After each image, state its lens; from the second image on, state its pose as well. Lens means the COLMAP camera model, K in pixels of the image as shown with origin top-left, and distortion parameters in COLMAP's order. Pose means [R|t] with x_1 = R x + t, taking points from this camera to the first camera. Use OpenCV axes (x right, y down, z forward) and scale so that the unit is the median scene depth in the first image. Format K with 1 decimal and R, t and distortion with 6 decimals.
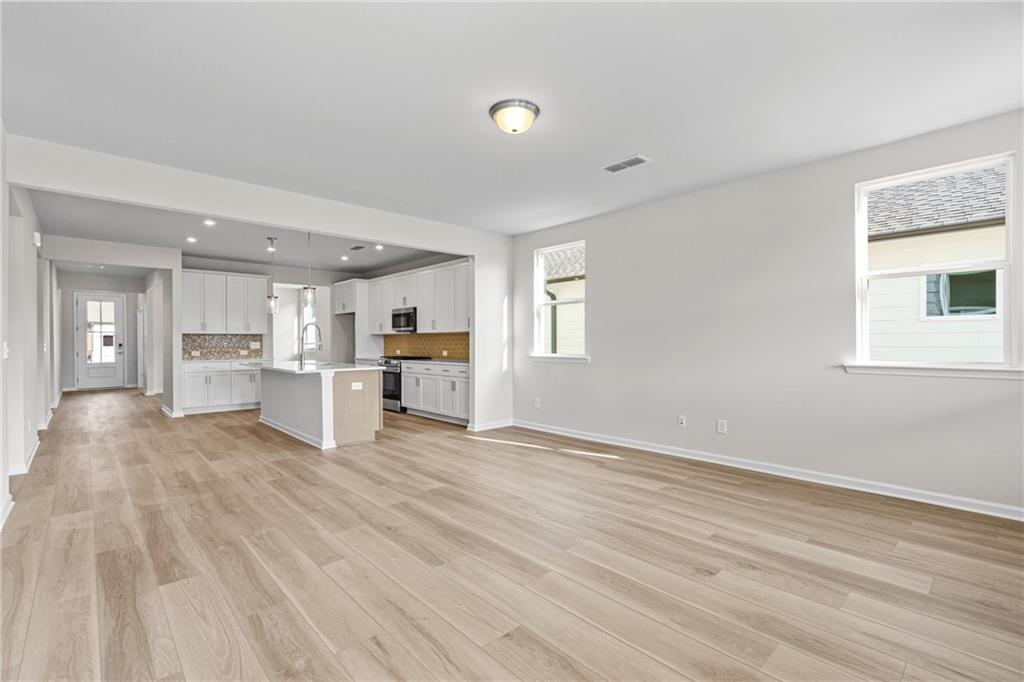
lens RADIAL K [[465.5, 0, 516.9], [0, 465.5, 351.5], [0, 0, 1]] dist [-0.000842, 0.000661]
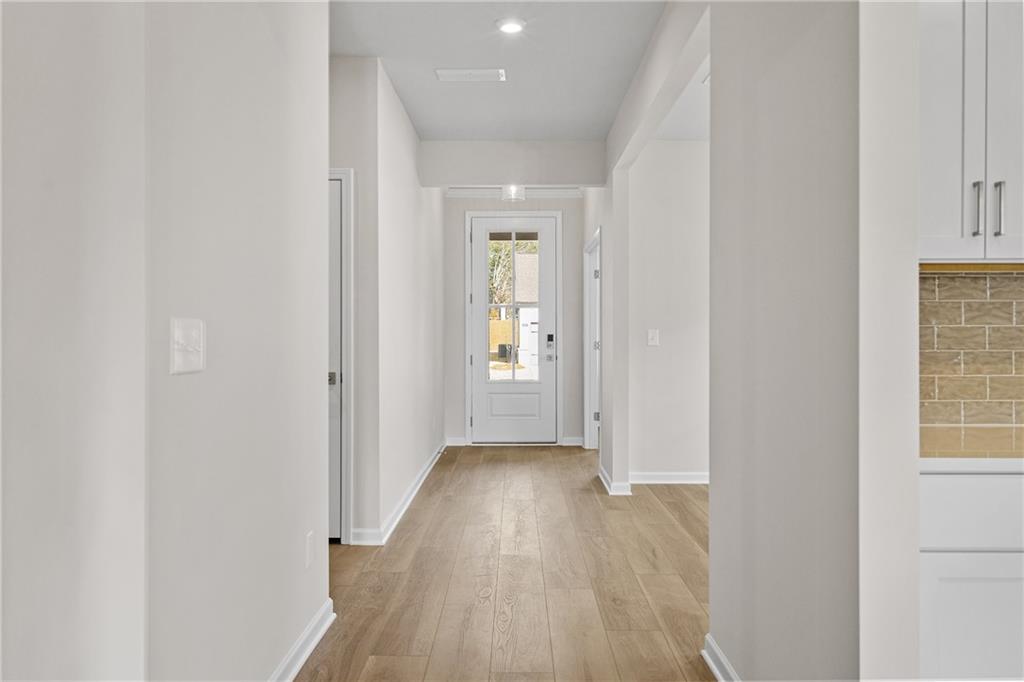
lens RADIAL K [[799.6, 0, 510.2], [0, 799.6, 338.3], [0, 0, 1]] dist [-0.028123, 0.001308]
pose [[0.727068, 0.005800, -0.686541, -0.597823], [-0.008284, 0.999966, -0.000325, -0.013607], [0.686515, 0.005924, 0.727091, 0.703278]]
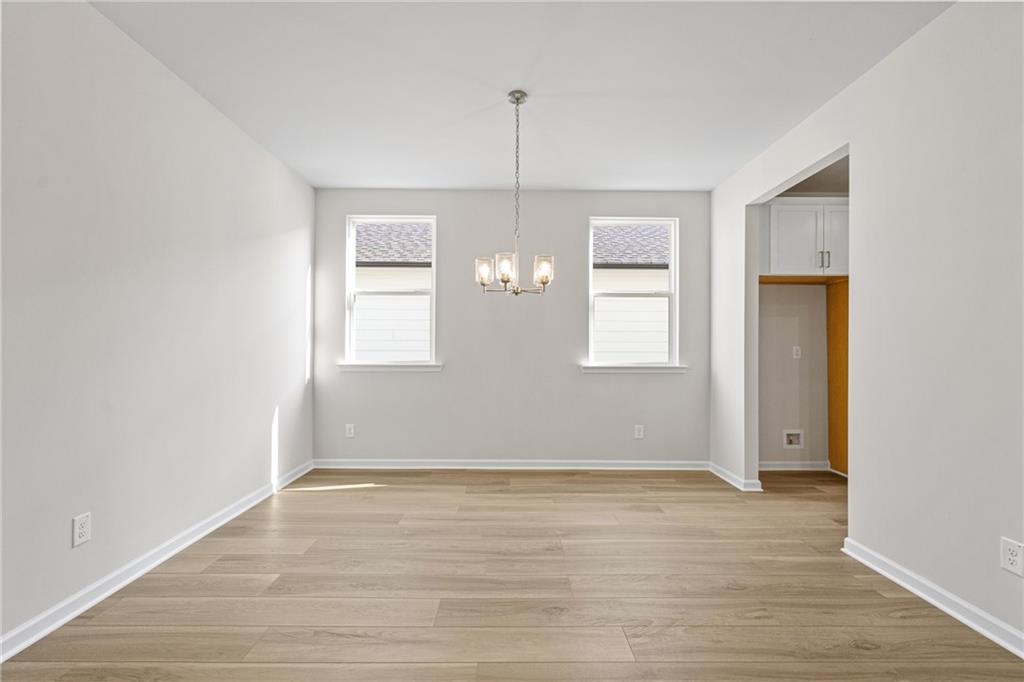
lens RADIAL K [[465.5, 0, 507.0], [0, 465.5, 341.4], [0, 0, 1]] dist [-0.000842, 0.000661]
pose [[0.657514, 0.019282, 0.753196, -0.998903], [0.000355, 0.999664, -0.025902, -0.013975], [-0.753443, 0.017298, 0.657286, 1.092153]]
